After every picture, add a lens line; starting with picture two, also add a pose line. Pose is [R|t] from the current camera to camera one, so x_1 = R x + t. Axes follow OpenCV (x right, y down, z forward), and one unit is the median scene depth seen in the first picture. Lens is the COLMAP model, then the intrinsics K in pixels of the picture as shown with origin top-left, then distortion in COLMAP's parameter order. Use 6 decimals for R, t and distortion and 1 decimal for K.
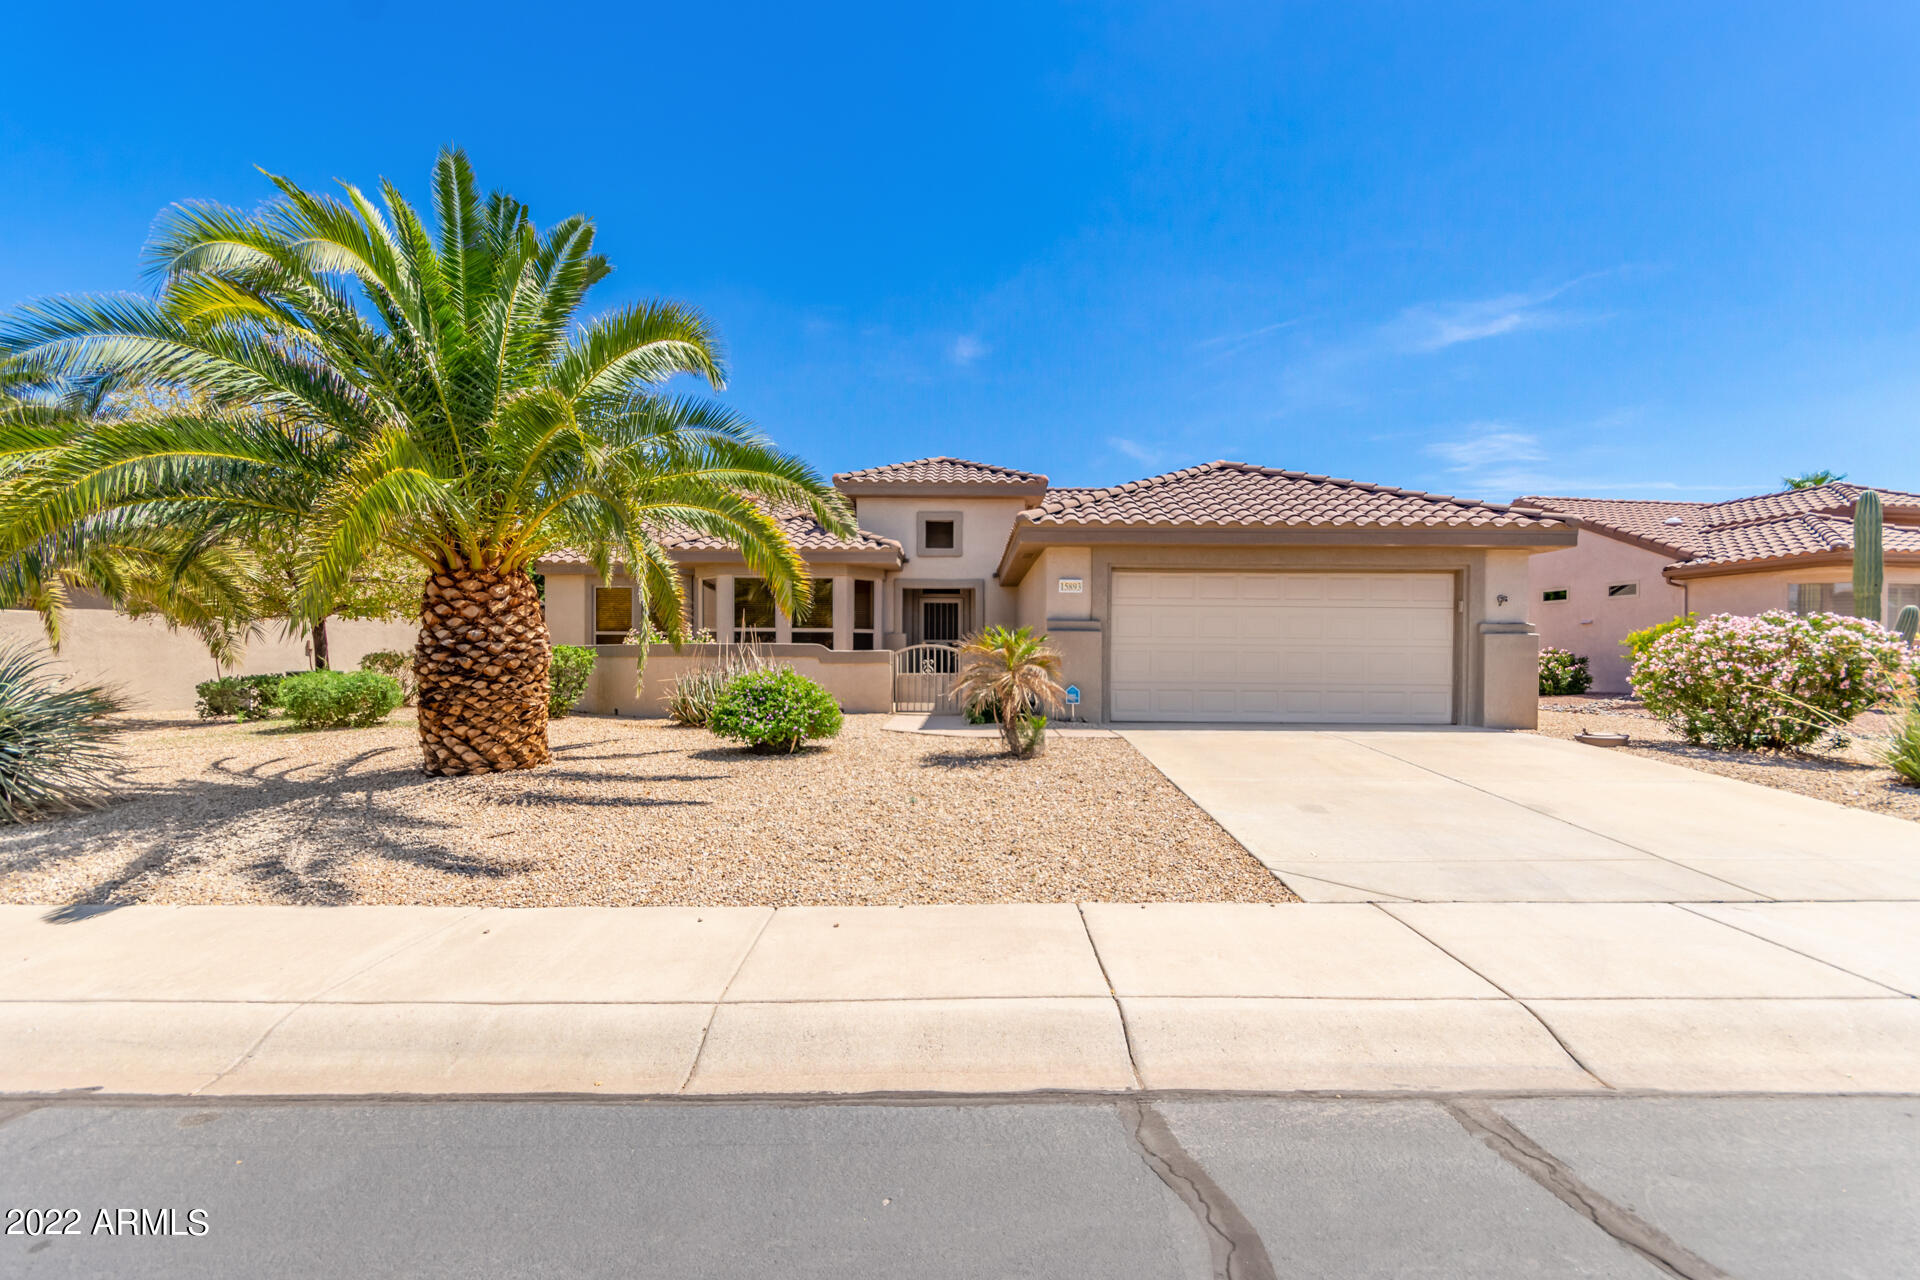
lens RADIAL K [[889.7, 0, 967.0], [0, 889.7, 640.2], [0, 0, 1]] dist [0.000362, -0.000176]
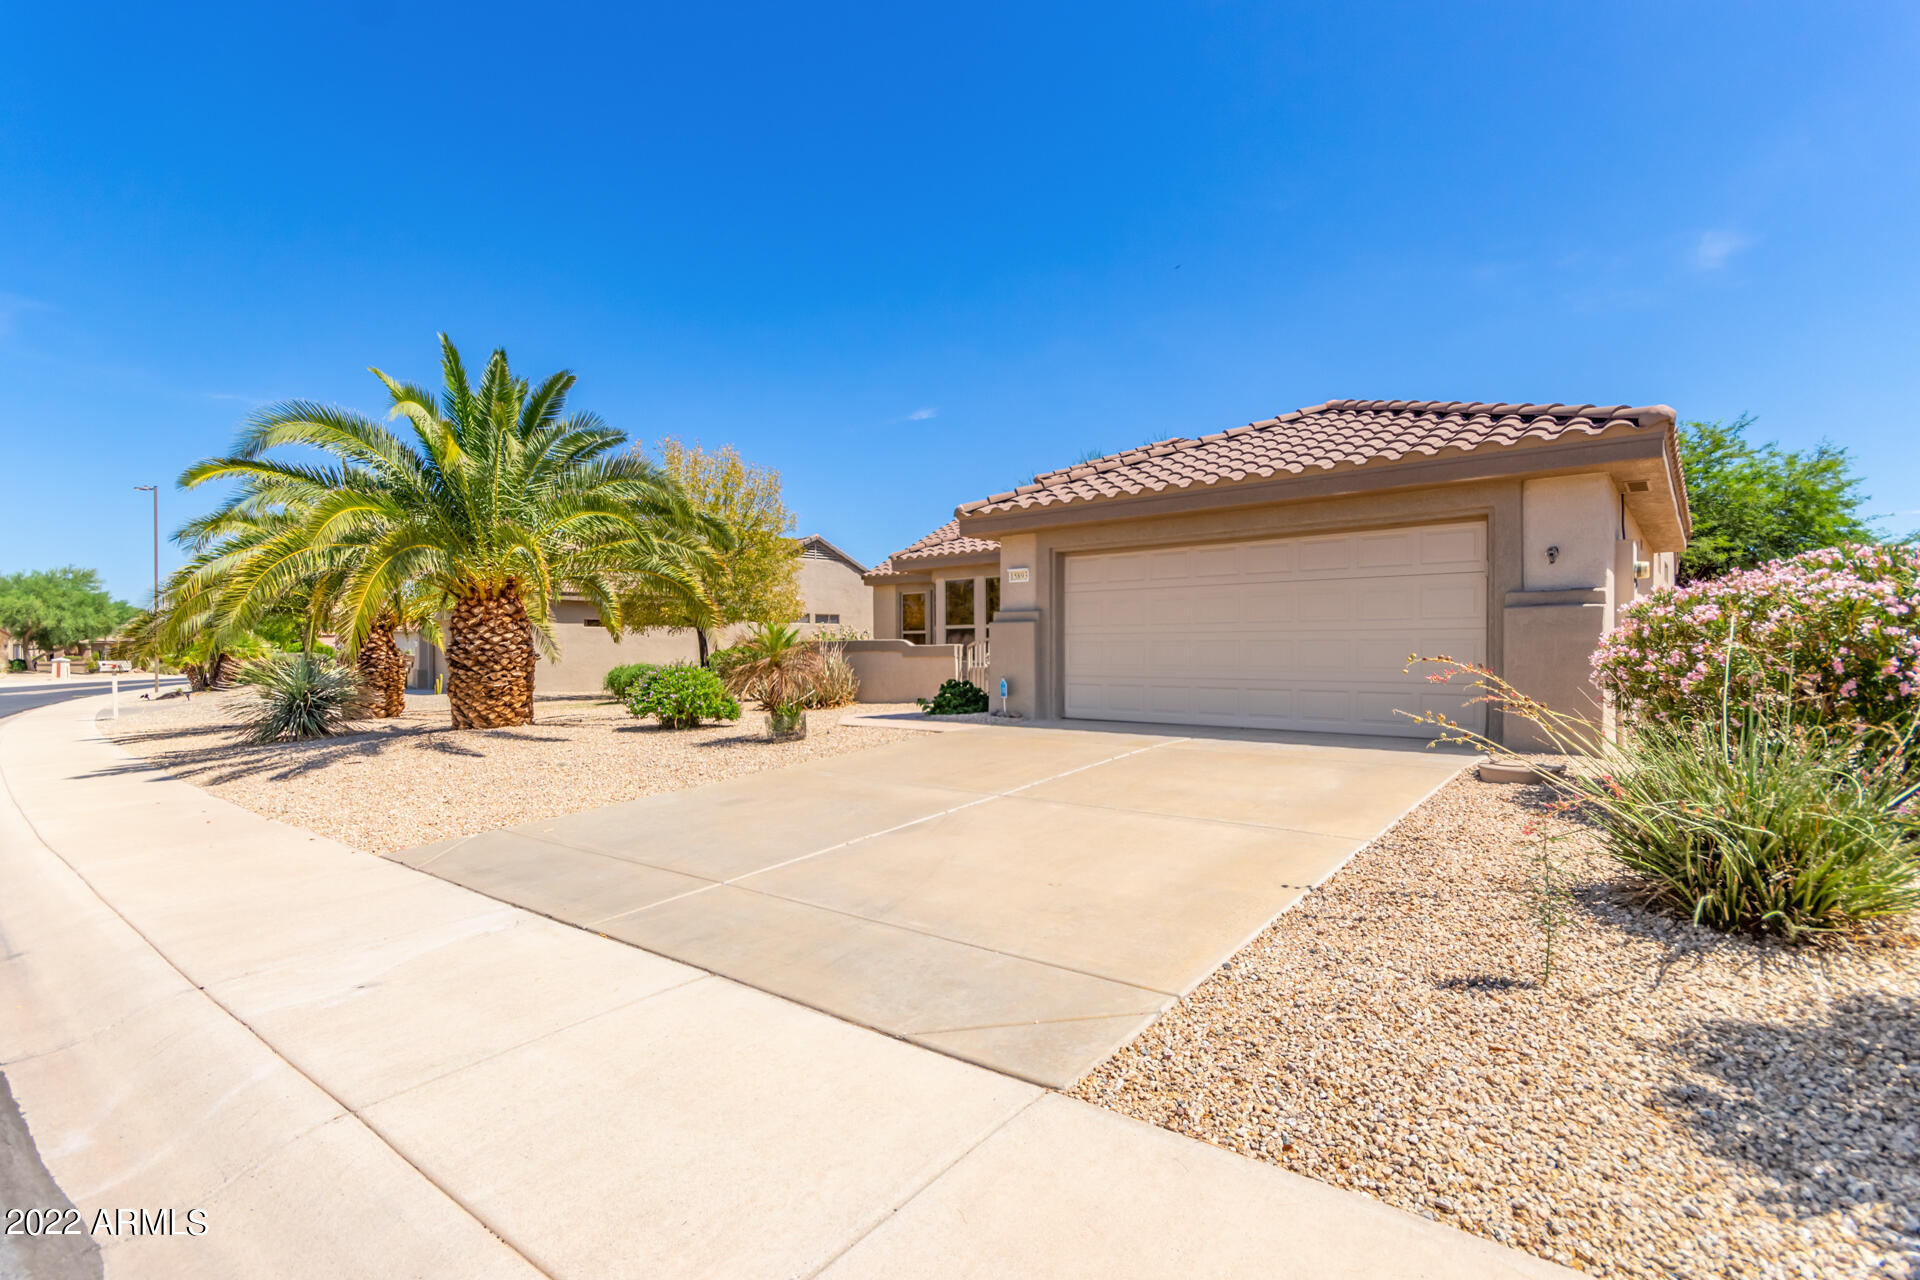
lens RADIAL K [[889.7, 0, 967.0], [0, 889.7, 640.2], [0, 0, 1]] dist [0.000362, -0.000176]
pose [[0.772286, -0.017066, -0.635046, 0.696040], [0.022324, 0.999751, 0.000281, 0.008543], [0.634883, -0.014394, 0.772474, 0.224046]]
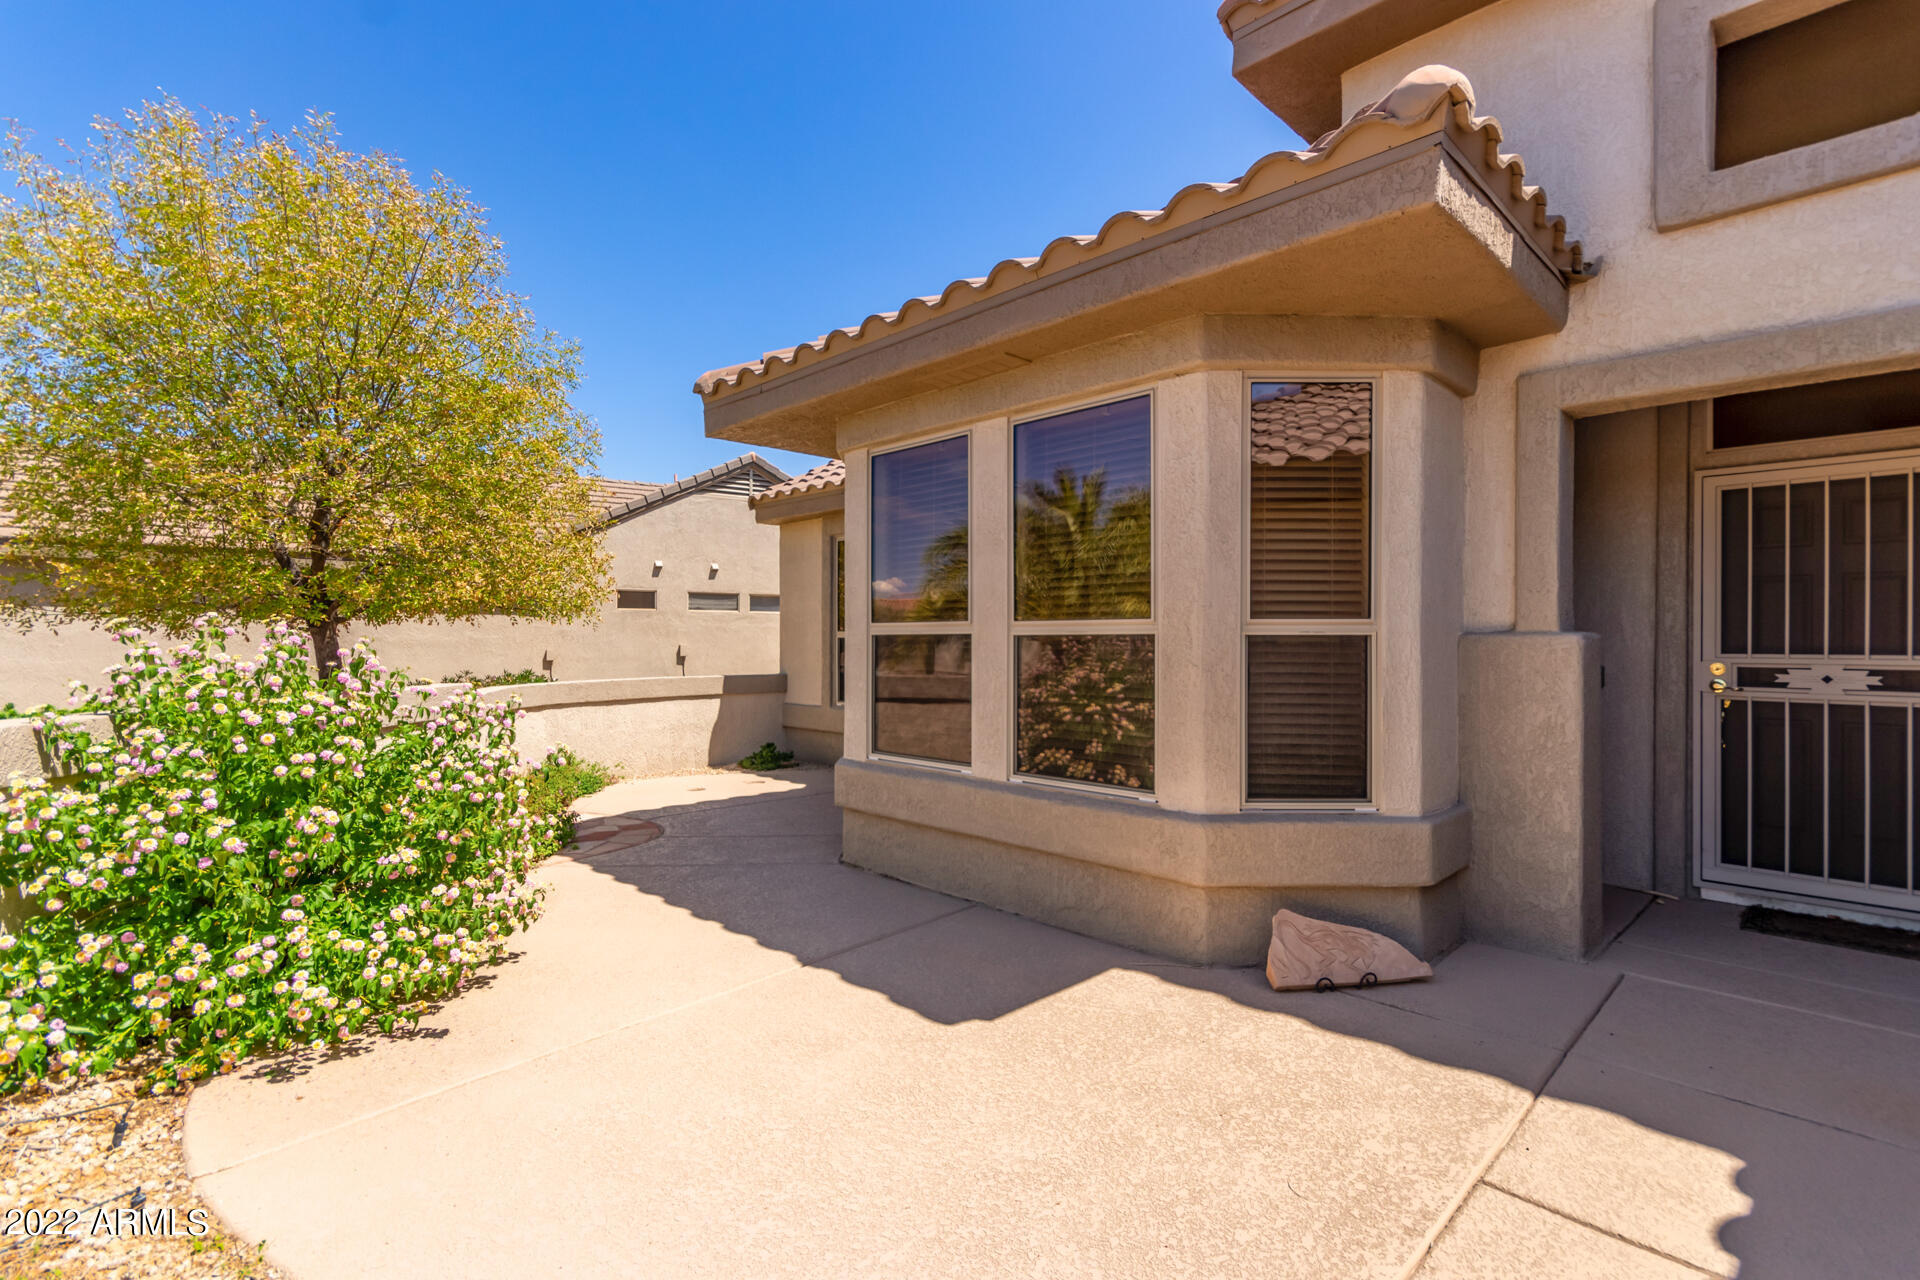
lens RADIAL K [[889.7, 0, 967.0], [0, 889.7, 640.2], [0, 0, 1]] dist [0.000362, -0.000176]
pose [[0.699174, -0.003194, -0.714944, -0.032991], [0.007673, 0.999966, 0.003037, -0.010773], [0.714910, -0.007609, 0.699175, 1.108760]]
